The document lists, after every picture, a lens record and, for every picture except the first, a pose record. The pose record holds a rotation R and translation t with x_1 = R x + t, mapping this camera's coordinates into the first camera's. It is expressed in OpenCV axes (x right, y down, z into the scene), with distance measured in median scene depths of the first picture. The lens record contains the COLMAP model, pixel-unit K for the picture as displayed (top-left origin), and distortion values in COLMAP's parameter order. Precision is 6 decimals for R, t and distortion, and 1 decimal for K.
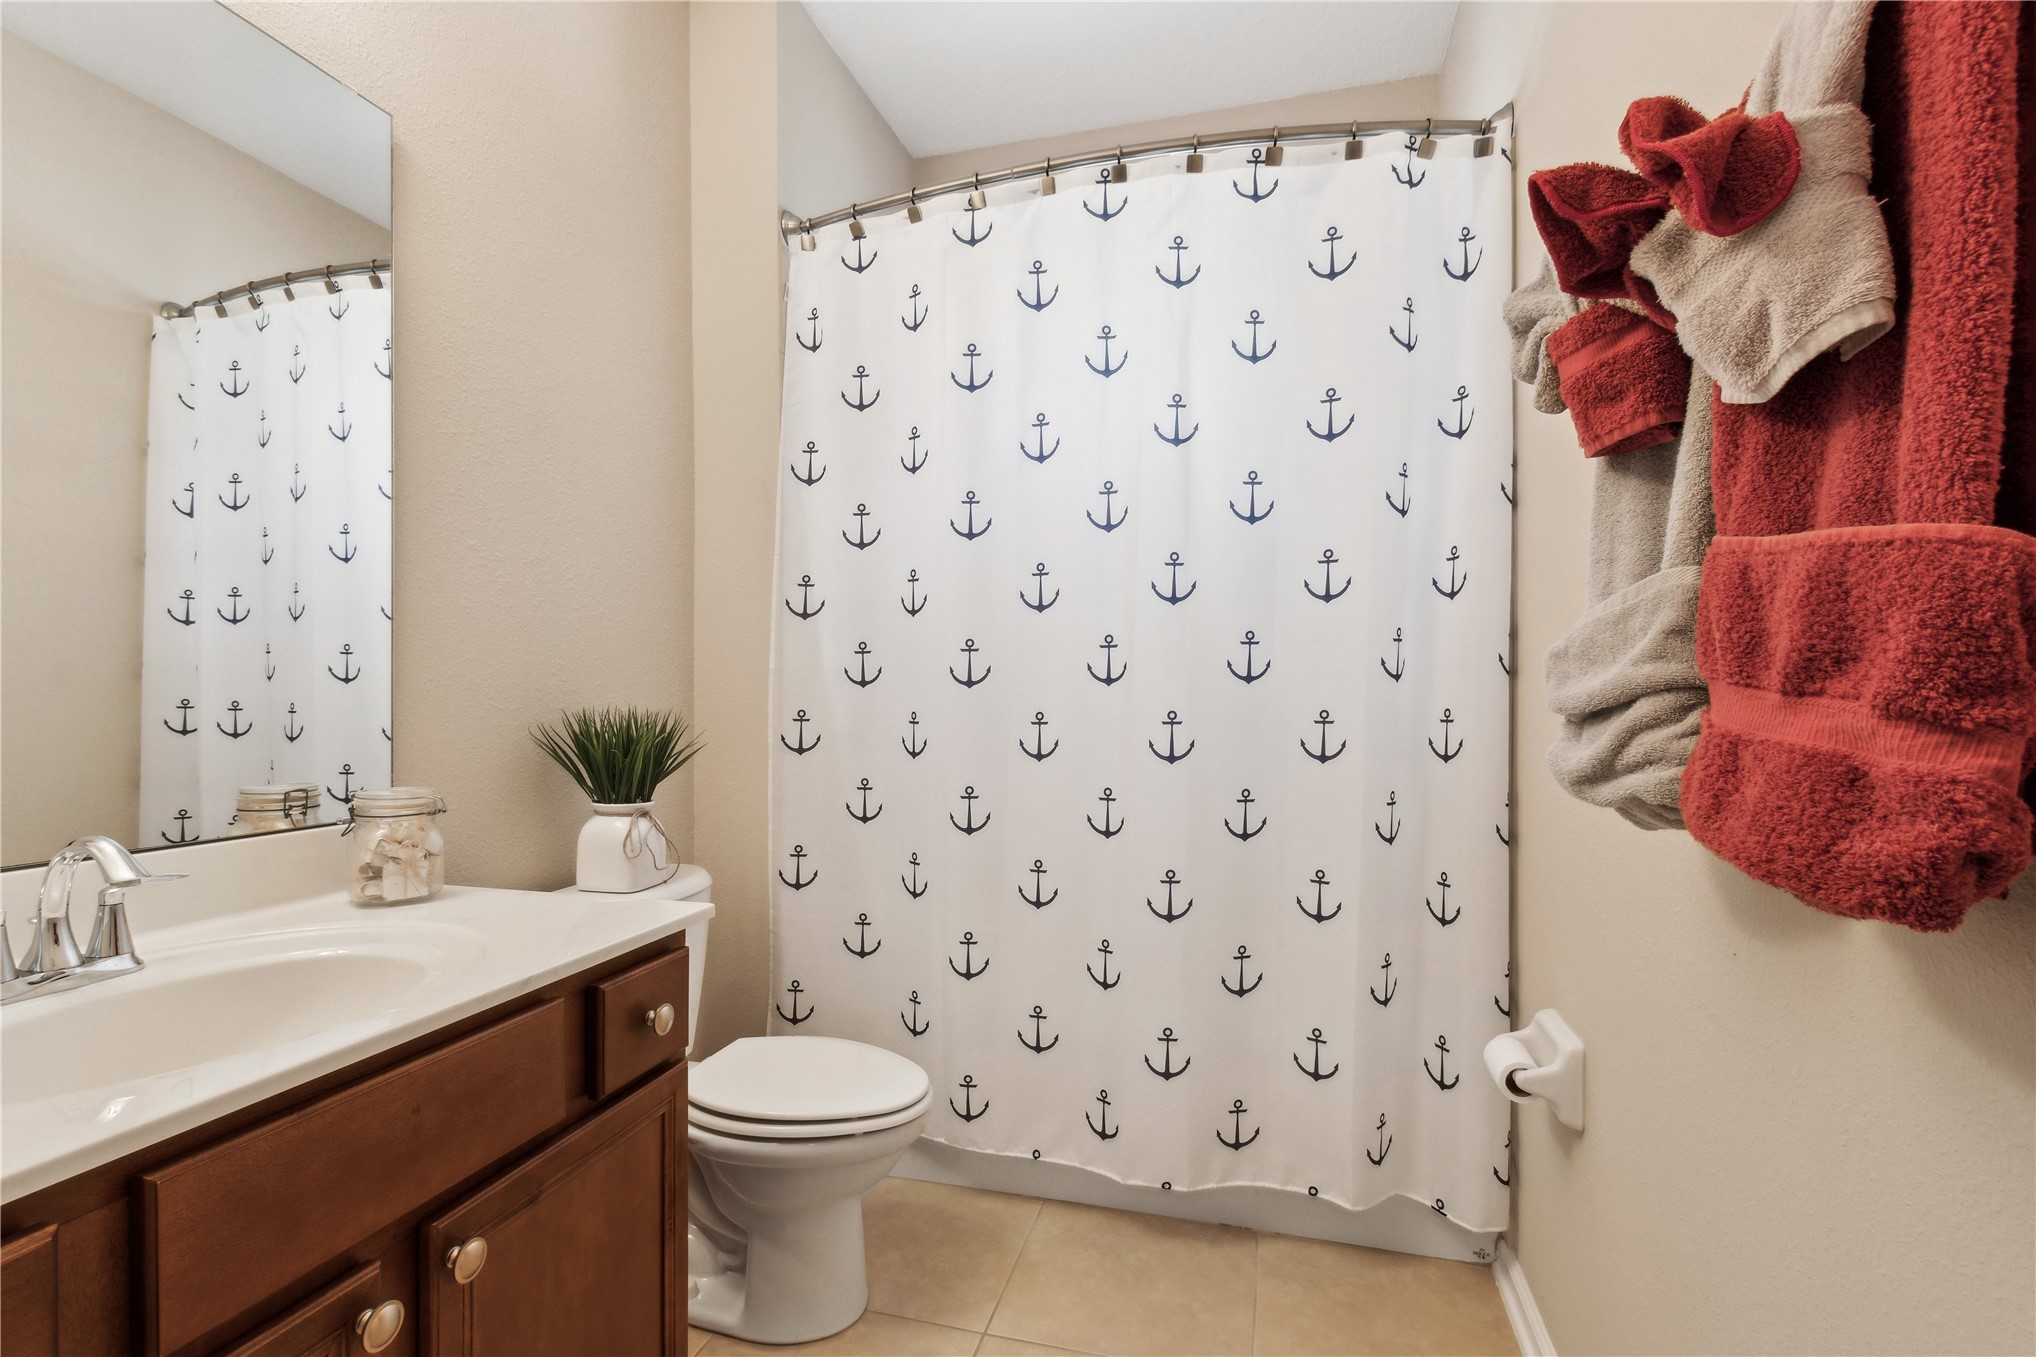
lens RADIAL K [[950.8, 0, 1019.2], [0, 950.8, 686.5], [0, 0, 1]] dist [0.005087, -0.003025]
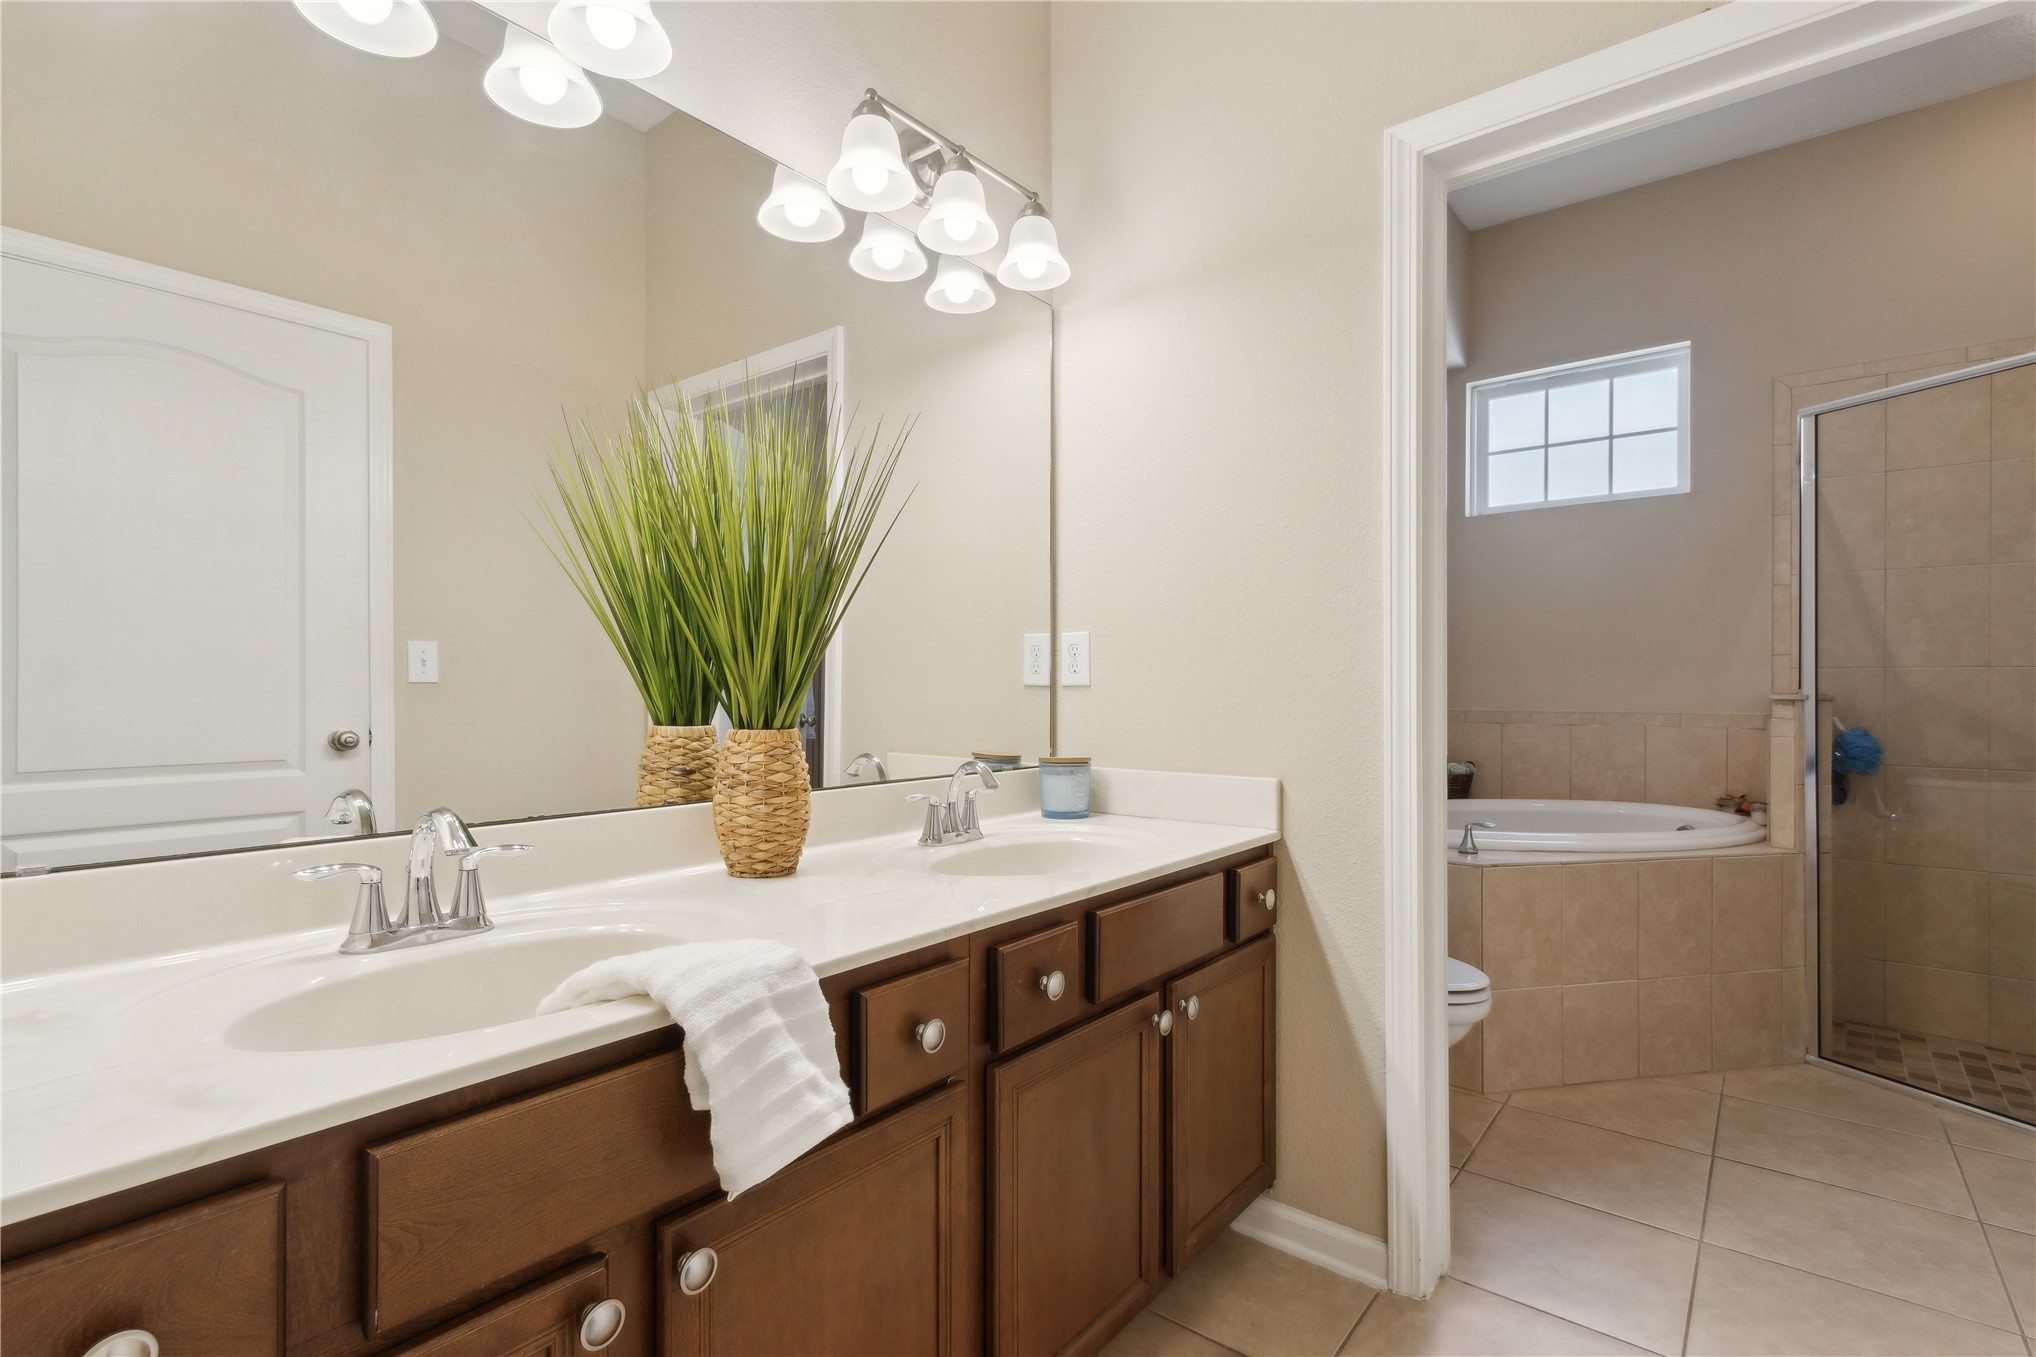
lens RADIAL K [[950.8, 0, 937.9], [0, 950.8, 697.9], [0, 0, 1]] dist [0.005087, -0.003025]
pose [[0.902630, 0.010229, -0.430295, 0.039539], [-0.003553, 0.999861, 0.016316, -0.000396], [0.430402, -0.013198, 0.902541, 0.165795]]
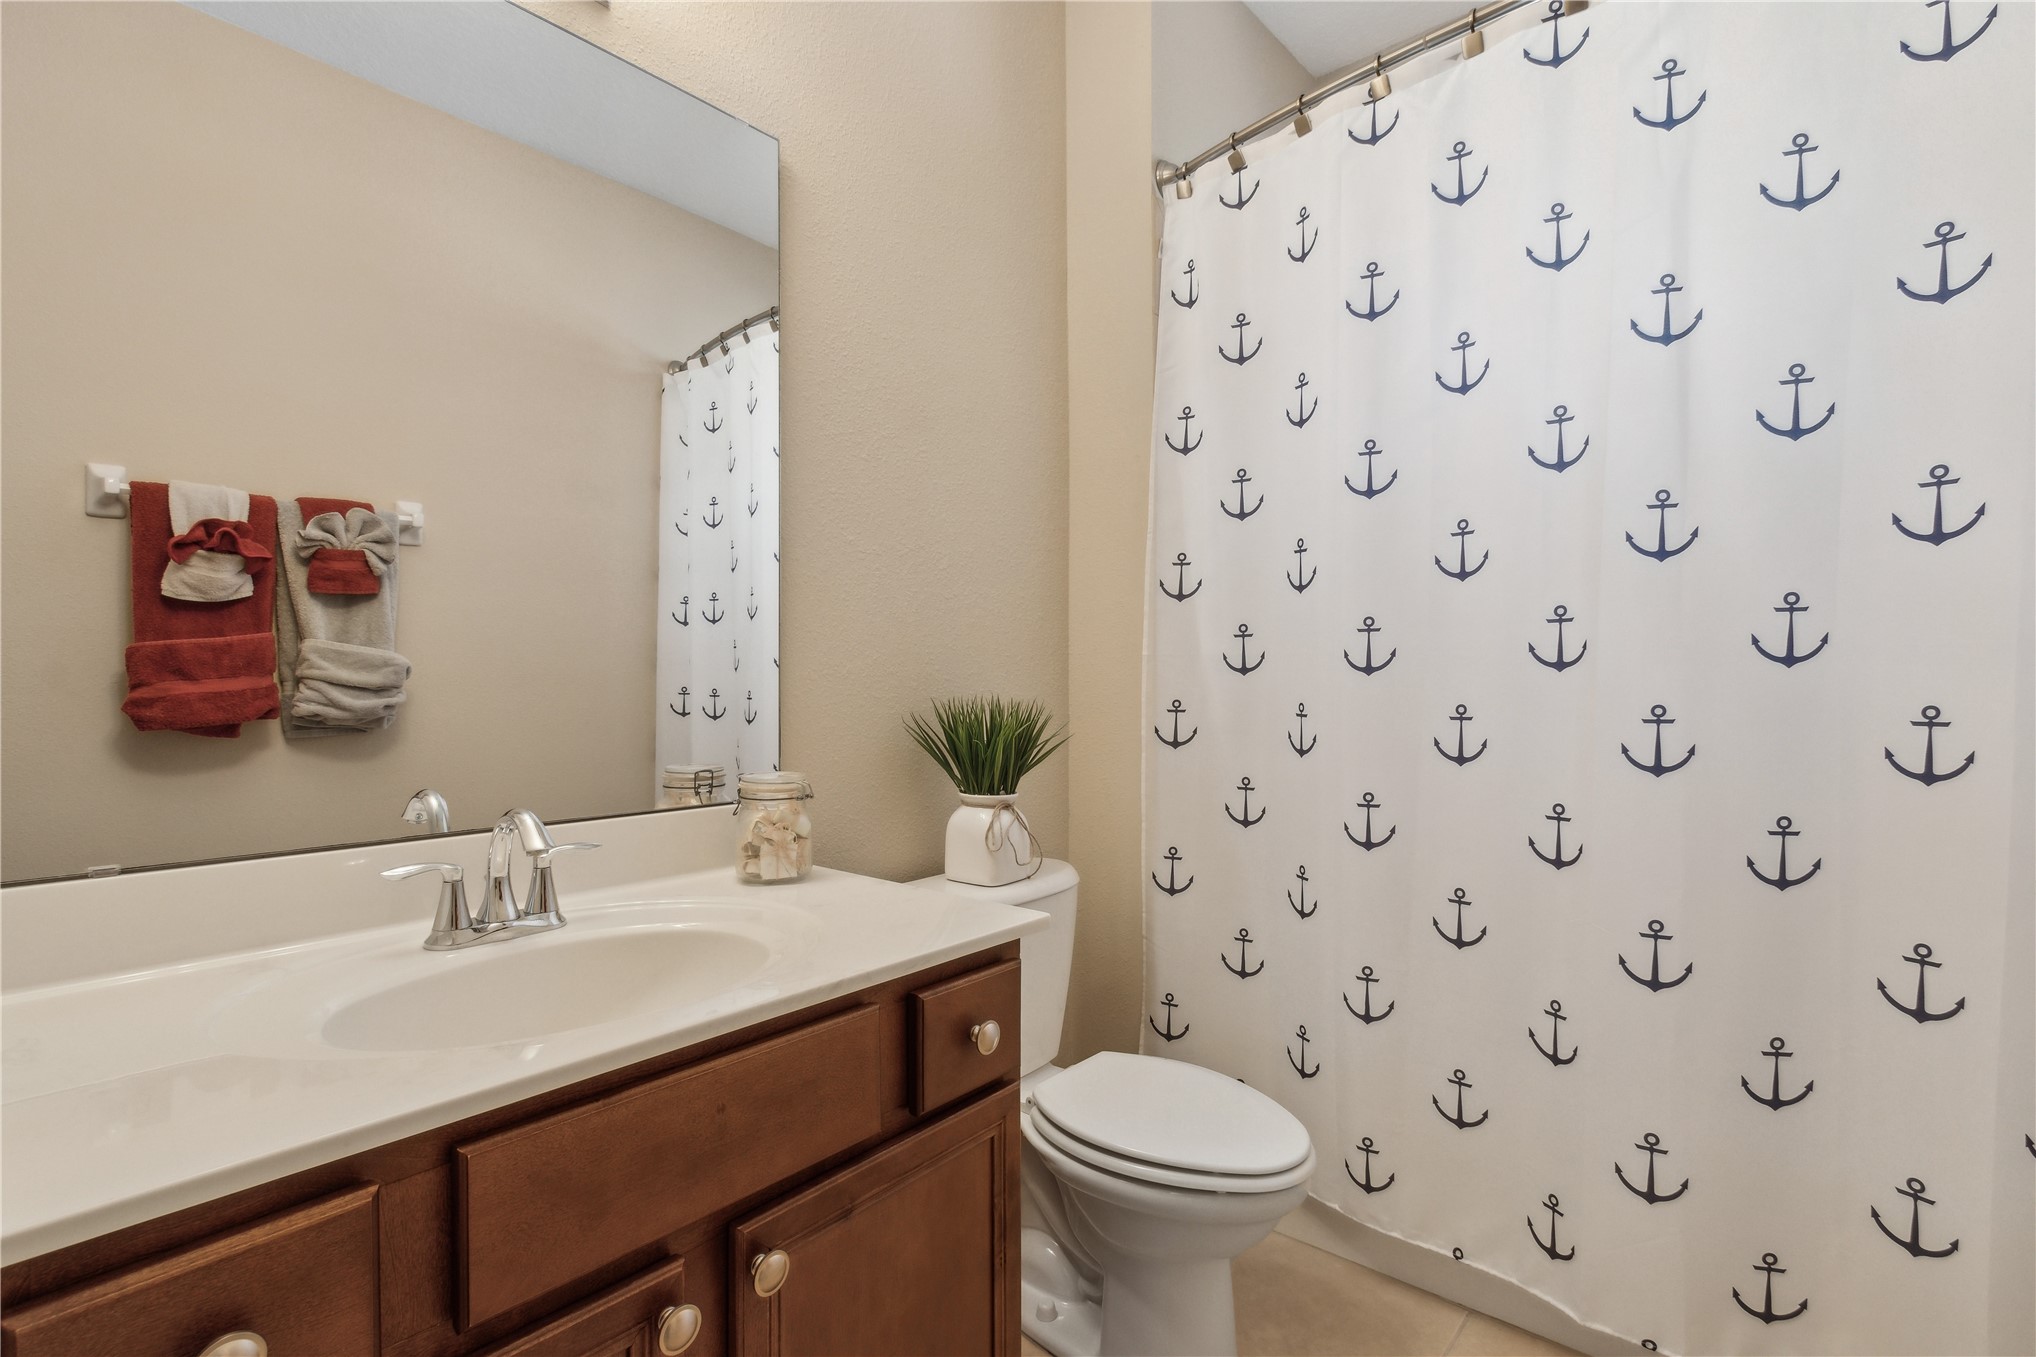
lens RADIAL K [[950.8, 0, 1009.3], [0, 950.8, 681.8], [0, 0, 1]] dist [0.005087, -0.003025]
pose [[0.900743, -0.001510, -0.434350, 0.040738], [0.005171, 0.999960, 0.007247, -0.000418], [0.434322, -0.008774, 0.900715, 0.169605]]
